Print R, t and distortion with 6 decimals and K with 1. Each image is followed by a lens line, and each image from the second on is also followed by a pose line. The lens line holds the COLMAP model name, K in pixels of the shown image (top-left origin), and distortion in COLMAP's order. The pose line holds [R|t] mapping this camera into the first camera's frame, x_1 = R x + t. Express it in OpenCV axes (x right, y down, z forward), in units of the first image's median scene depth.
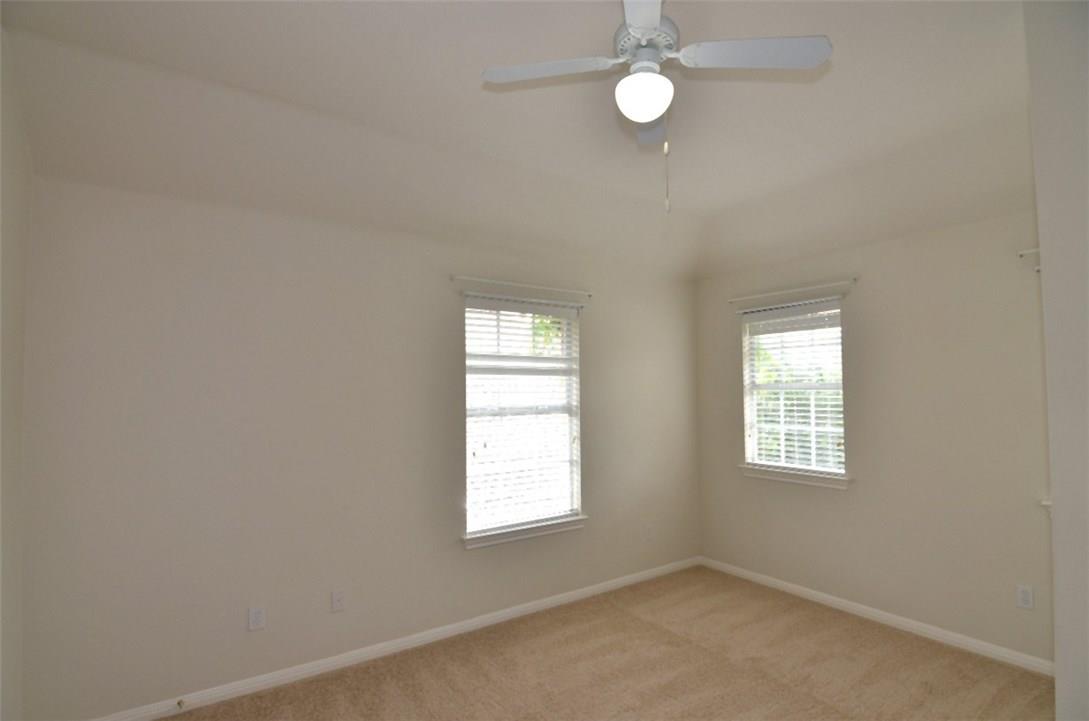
lens RADIAL K [[524.3, 0, 542.5], [0, 524.3, 362.5], [0, 0, 1]] dist [-0.032218, -0.000540]
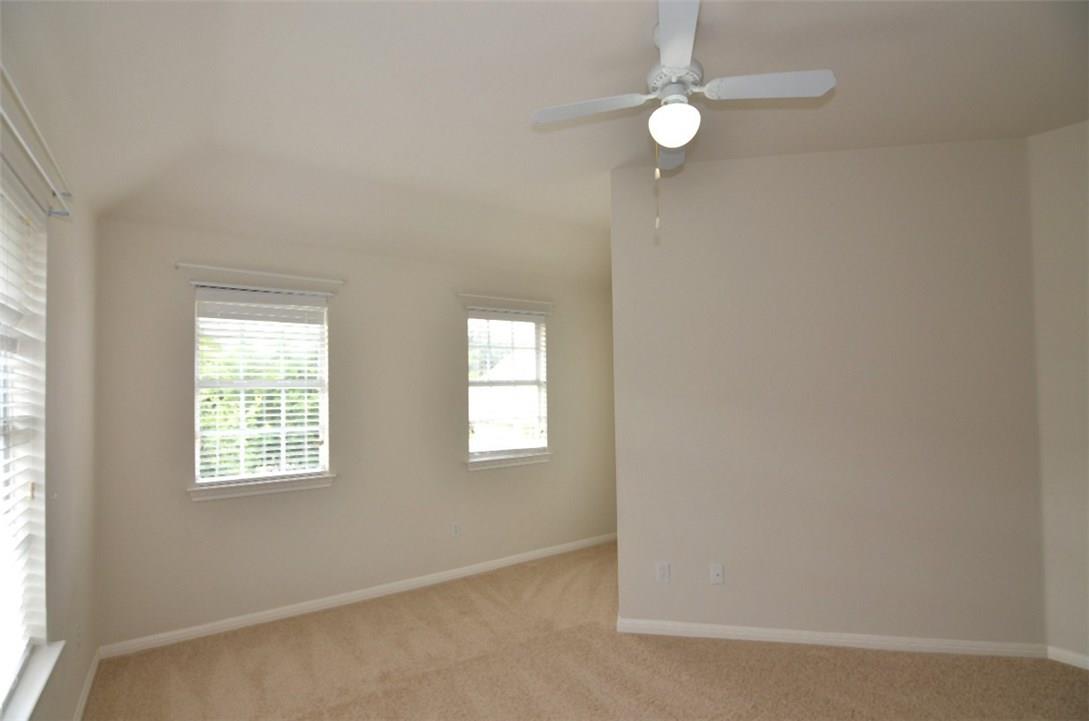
lens RADIAL K [[524.3, 0, 542.2], [0, 524.3, 363.9], [0, 0, 1]] dist [-0.032218, -0.000540]
pose [[-0.026808, 0.050181, 0.998380, -0.409632], [-0.044584, 0.997685, -0.051343, 0.037960], [-0.998646, -0.045888, -0.024508, 0.571413]]
